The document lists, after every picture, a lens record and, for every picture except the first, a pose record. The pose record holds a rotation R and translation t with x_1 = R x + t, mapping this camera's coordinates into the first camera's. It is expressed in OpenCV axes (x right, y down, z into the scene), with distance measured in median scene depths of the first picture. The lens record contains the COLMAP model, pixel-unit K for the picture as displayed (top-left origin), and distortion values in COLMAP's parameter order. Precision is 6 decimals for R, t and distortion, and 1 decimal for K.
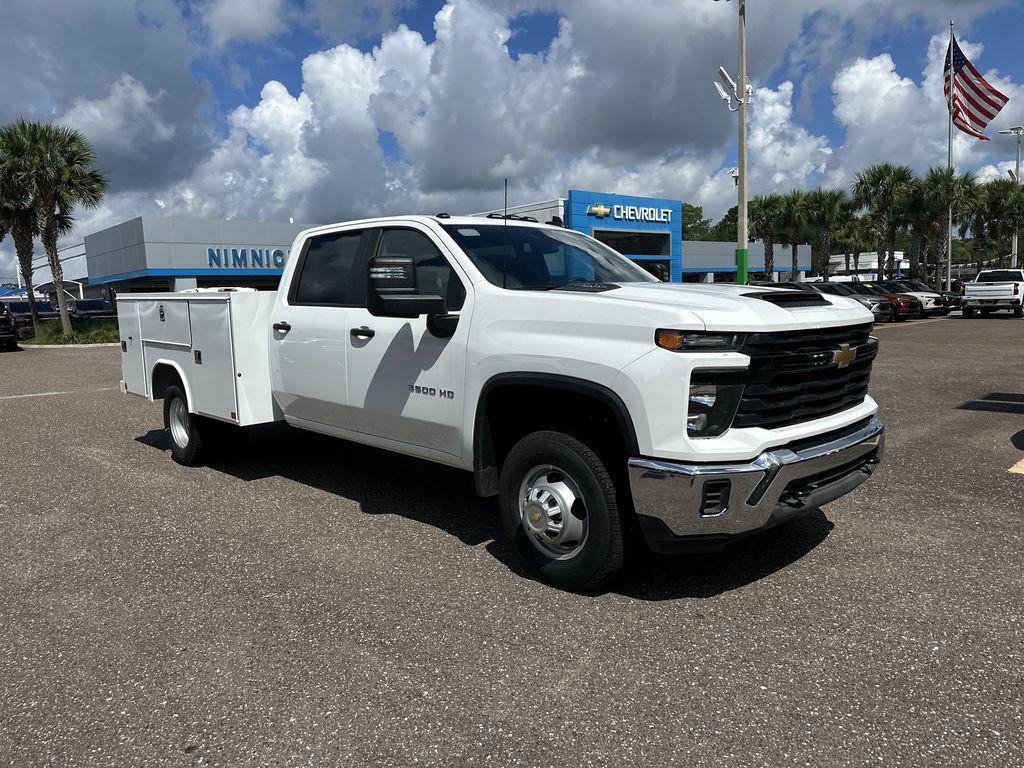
lens RADIAL K [[724.7, 0, 516.9], [0, 724.7, 387.3], [0, 0, 1]] dist [0.055016, -0.059563]
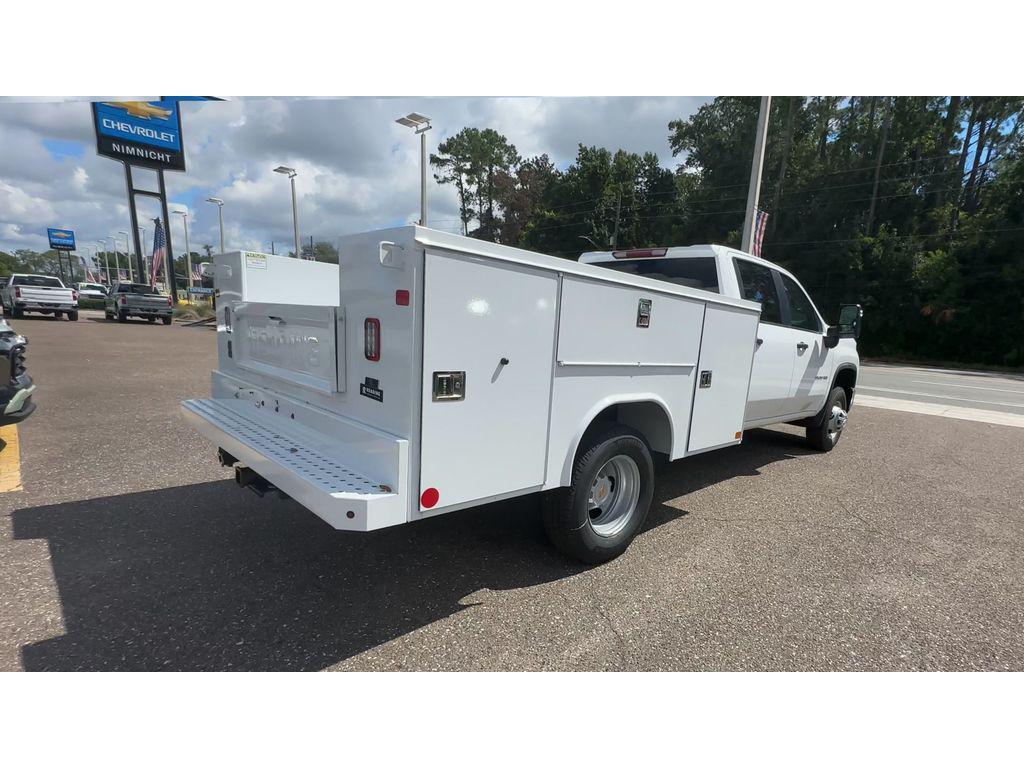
lens RADIAL K [[521.1, 0, 569.9], [0, 521.1, 444.9], [0, 0, 1]] dist [0.001718, -0.000094]
pose [[-0.050545, -0.199182, 0.978658, -1.095751], [0.061321, 0.977443, 0.202102, -0.104191], [-0.996837, 0.070227, -0.037191, 1.308032]]
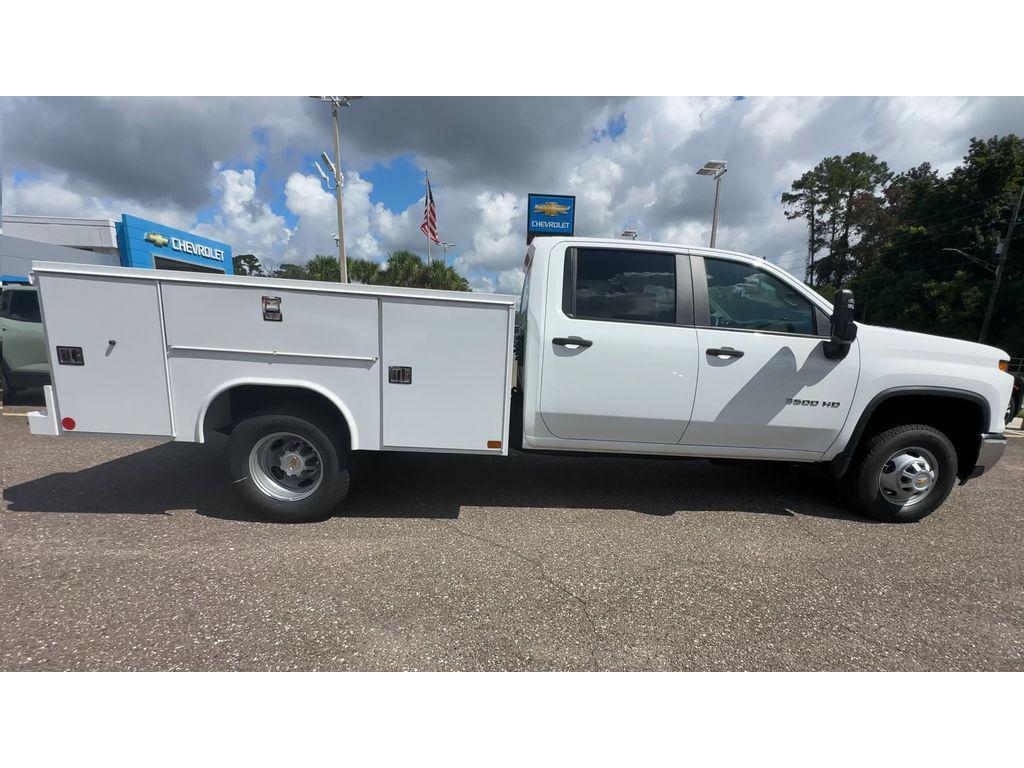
lens RADIAL K [[465.7, 0, 536.7], [0, 465.7, 436.3], [0, 0, 1]] dist [0.000848, 0.000355]
pose [[0.645887, -0.103457, 0.756390, -0.803258], [0.028225, 0.993334, 0.111764, -0.031377], [-0.762911, -0.050838, 0.644502, 0.645543]]
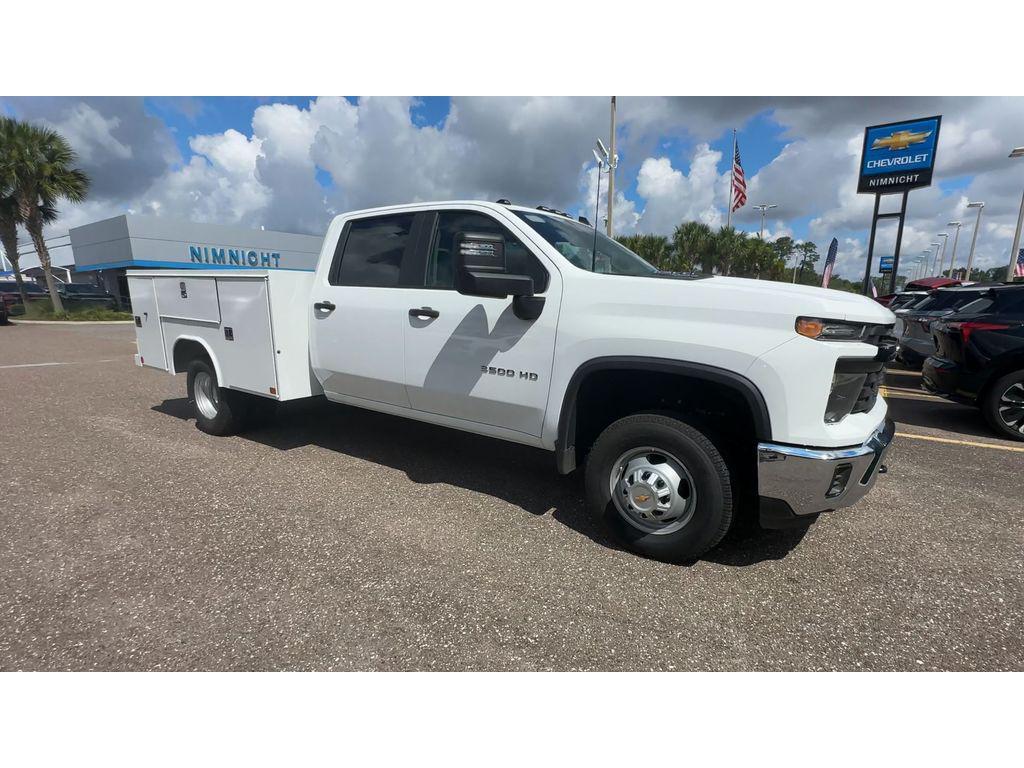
lens RADIAL K [[496.6, 0, 544.3], [0, 496.6, 411.9], [0, 0, 1]] dist [-0.004781, 0.004843]
pose [[0.975352, -0.003595, 0.220626, -0.172449], [-0.017298, 0.995544, 0.092694, -0.003890], [-0.219976, -0.094225, 0.970944, 0.230605]]
